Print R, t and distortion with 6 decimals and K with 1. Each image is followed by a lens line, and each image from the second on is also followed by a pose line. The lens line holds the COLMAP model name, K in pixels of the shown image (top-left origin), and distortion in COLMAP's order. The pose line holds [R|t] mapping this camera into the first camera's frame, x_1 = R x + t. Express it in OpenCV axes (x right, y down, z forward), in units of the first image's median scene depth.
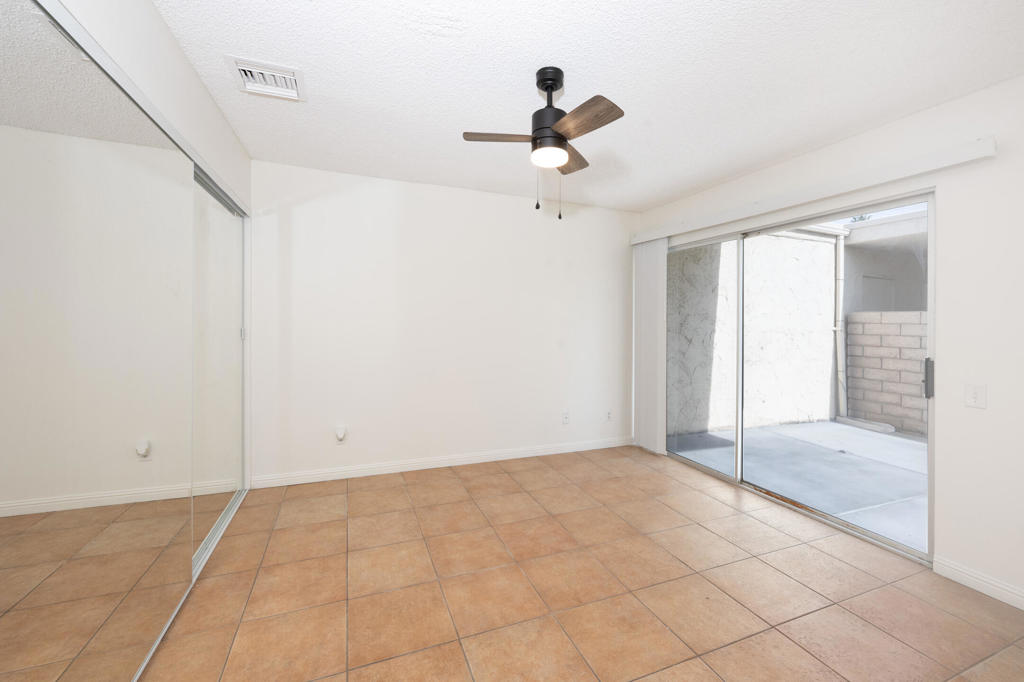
lens RADIAL K [[415.1, 0, 512.7], [0, 415.1, 318.6], [0, 0, 1]] dist [-0.000455, -0.000140]
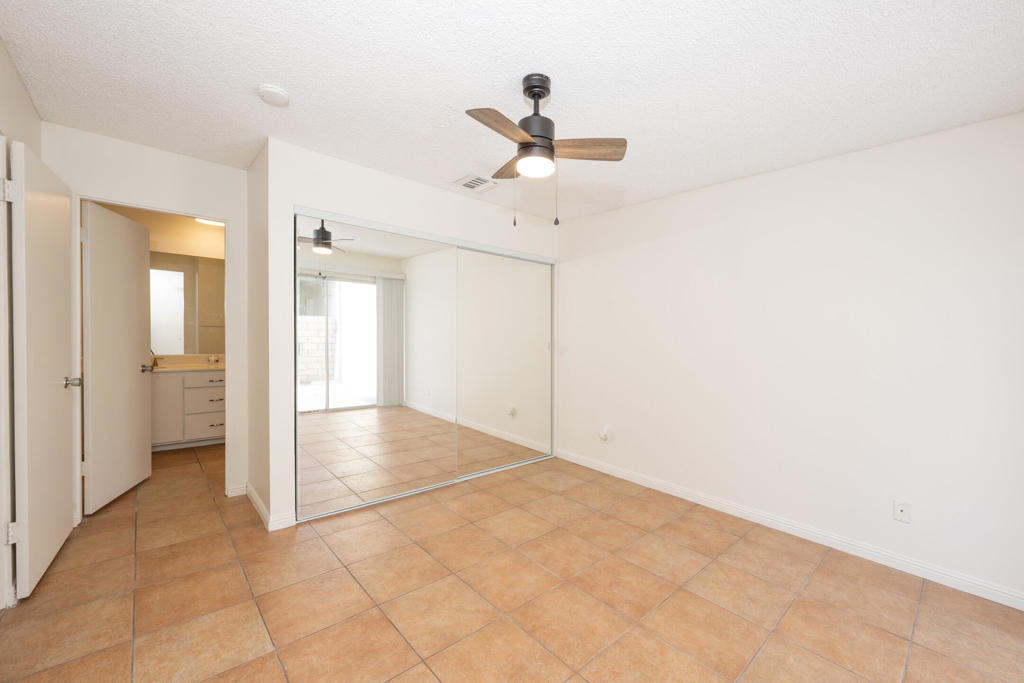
lens RADIAL K [[415.1, 0, 515.7], [0, 415.1, 340.5], [0, 0, 1]] dist [-0.000455, -0.000140]
pose [[0.344474, 0.011821, -0.938721, 0.689579], [-0.019659, 0.999792, 0.005376, 0.020537], [0.938590, 0.016602, 0.344635, 0.434927]]
